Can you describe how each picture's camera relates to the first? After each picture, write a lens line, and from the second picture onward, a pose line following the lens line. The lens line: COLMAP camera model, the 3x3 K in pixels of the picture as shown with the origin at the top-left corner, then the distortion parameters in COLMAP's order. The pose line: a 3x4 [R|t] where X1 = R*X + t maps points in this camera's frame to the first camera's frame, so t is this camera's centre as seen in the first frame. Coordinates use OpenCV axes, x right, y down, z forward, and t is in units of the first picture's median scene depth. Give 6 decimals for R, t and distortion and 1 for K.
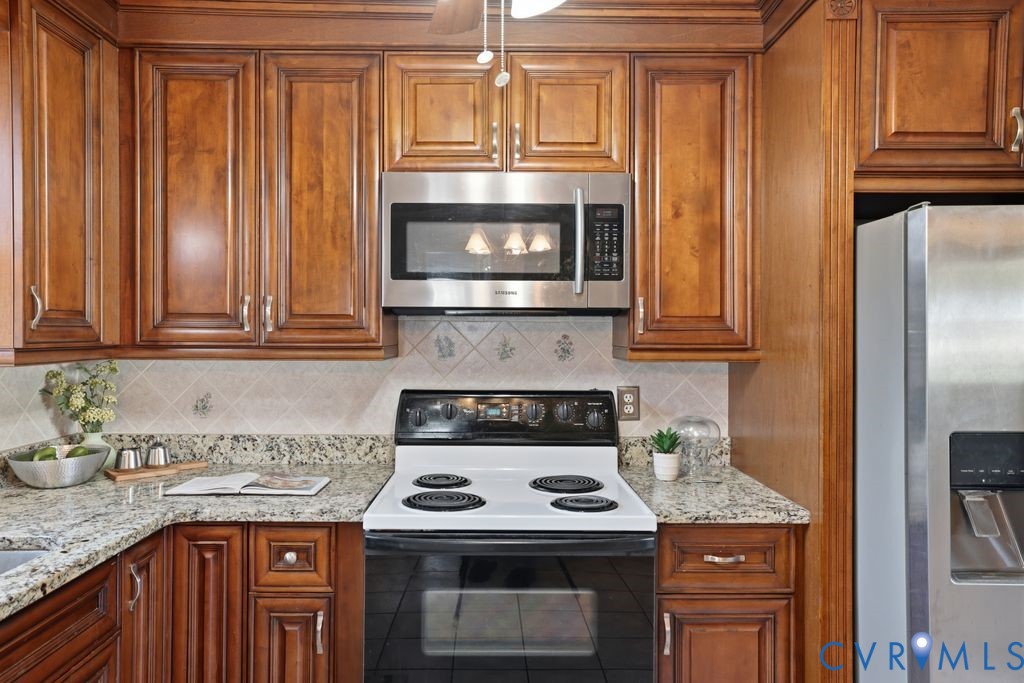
lens RADIAL K [[671.5, 0, 516.7], [0, 671.5, 335.5], [0, 0, 1]] dist [0.017889, 0.012283]
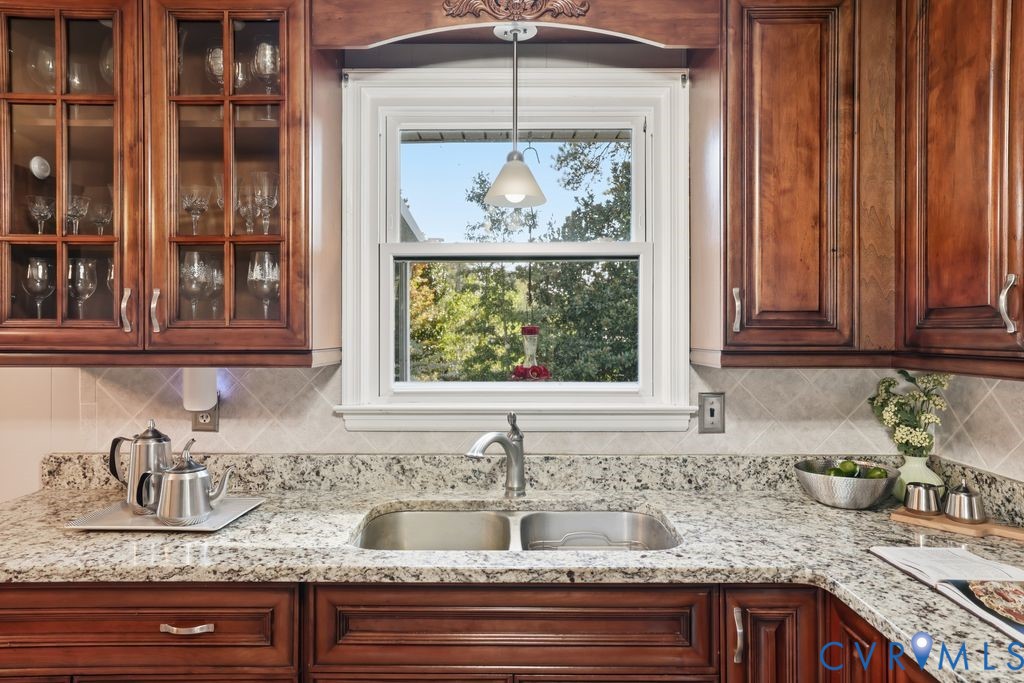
lens RADIAL K [[650.6, 0, 509.9], [0, 650.6, 330.8], [0, 0, 1]] dist [0.009851, 0.004918]
pose [[-0.018280, -0.007664, -0.999804, 0.198803], [-0.005568, 0.999956, -0.007563, -0.001405], [0.999817, 0.005429, -0.018322, 0.561695]]
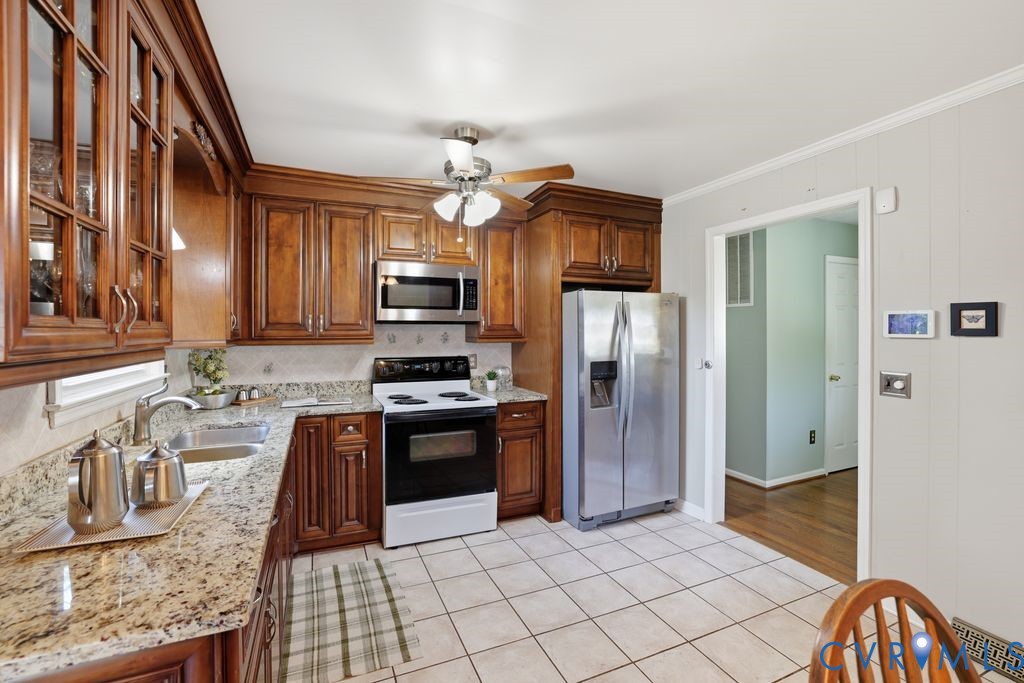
lens RADIAL K [[442.4, 0, 507.7], [0, 442.4, 335.3], [0, 0, 1]] dist [-0.016538, 0.001092]
pose [[0.921934, -0.009280, 0.387237, -0.365061], [0.006996, 0.999949, 0.007308, -0.000548], [-0.387285, -0.004029, 0.921951, -0.533882]]
